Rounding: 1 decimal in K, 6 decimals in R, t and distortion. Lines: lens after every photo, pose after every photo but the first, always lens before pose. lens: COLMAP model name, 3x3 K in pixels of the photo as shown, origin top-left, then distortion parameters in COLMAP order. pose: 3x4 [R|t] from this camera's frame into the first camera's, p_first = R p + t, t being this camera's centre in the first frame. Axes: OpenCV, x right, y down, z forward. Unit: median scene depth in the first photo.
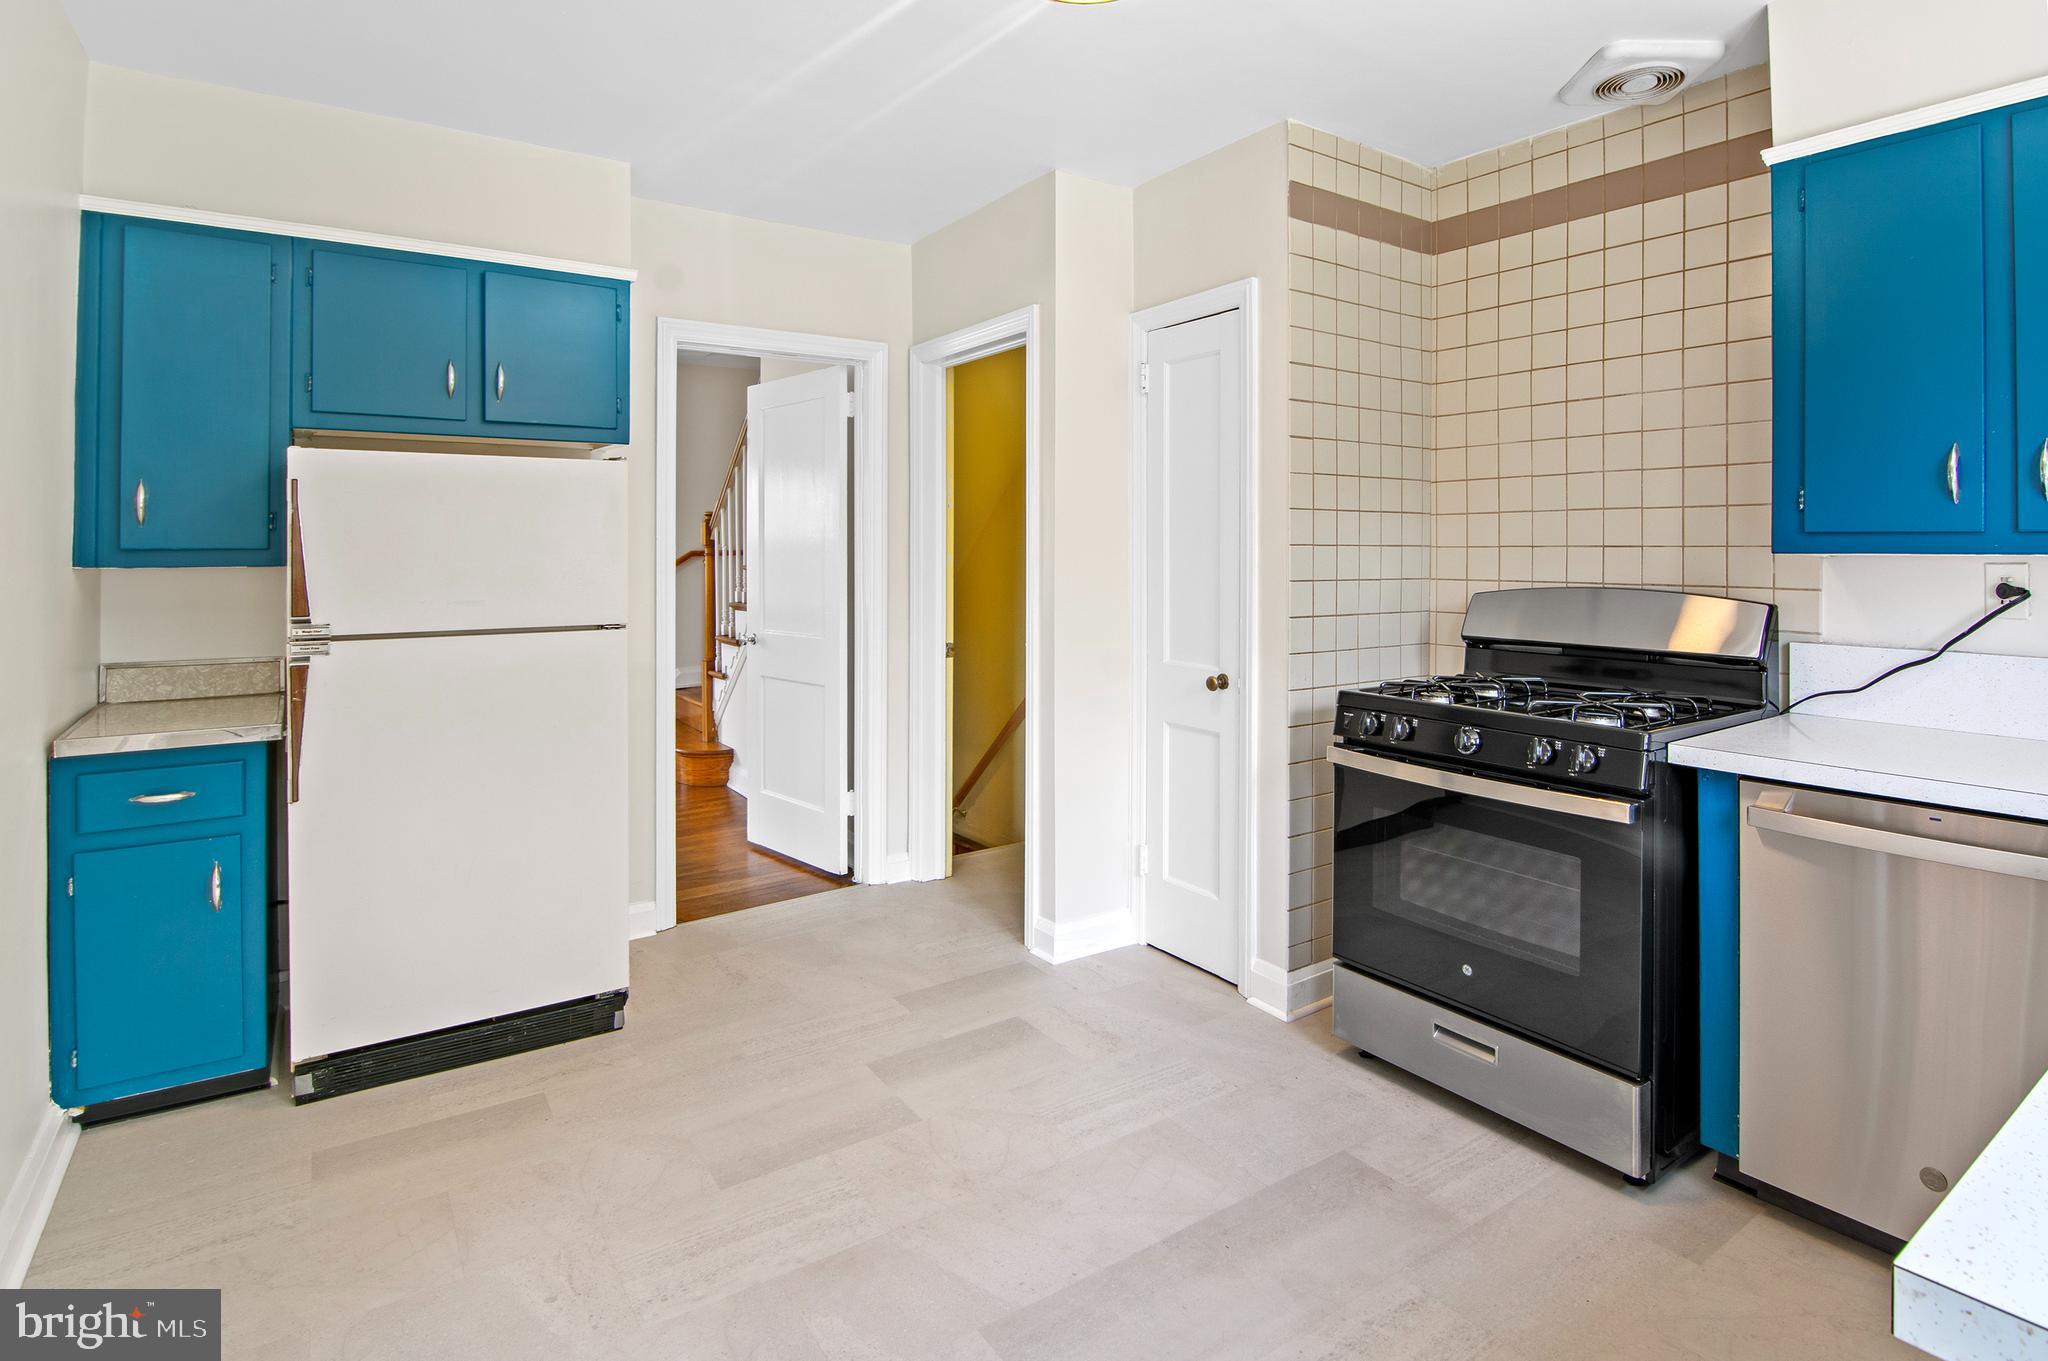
lens RADIAL K [[1033.1, 0, 1030.6], [0, 1033.1, 579.2], [0, 0, 1]] dist [-0.026102, -0.000007]
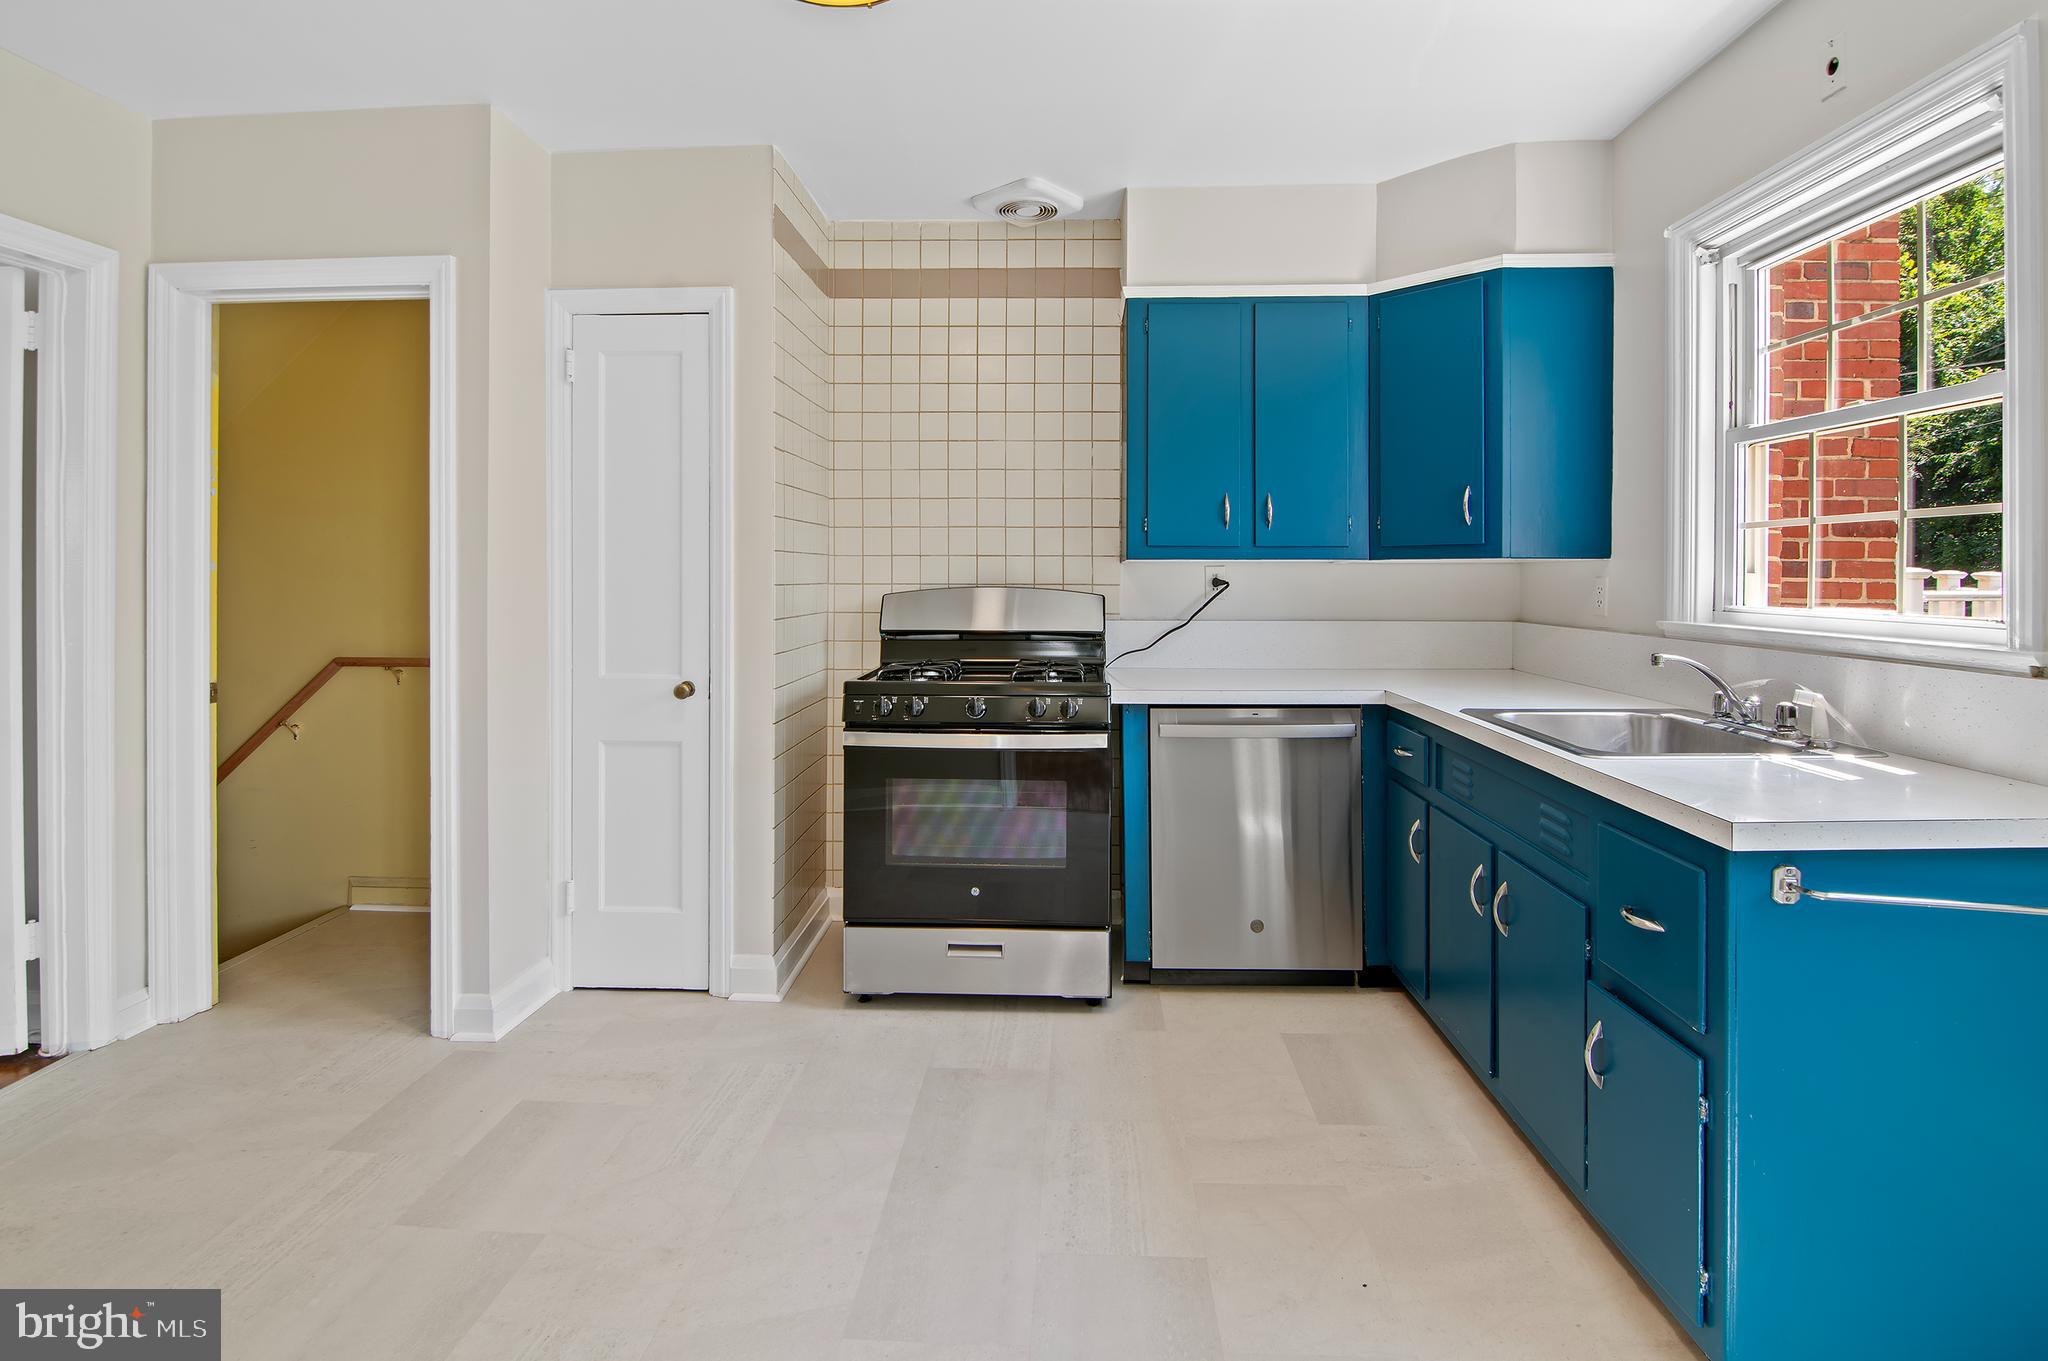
lens RADIAL K [[1024.3, 0, 1027.7], [0, 1024.3, 611.4], [0, 0, 1]] dist [-0.020415, -0.001257]
pose [[0.600011, -0.030899, 0.799395, -0.426782], [0.021458, 0.999516, 0.022529, 0.010667], [-0.799704, 0.003636, 0.600384, 0.162043]]
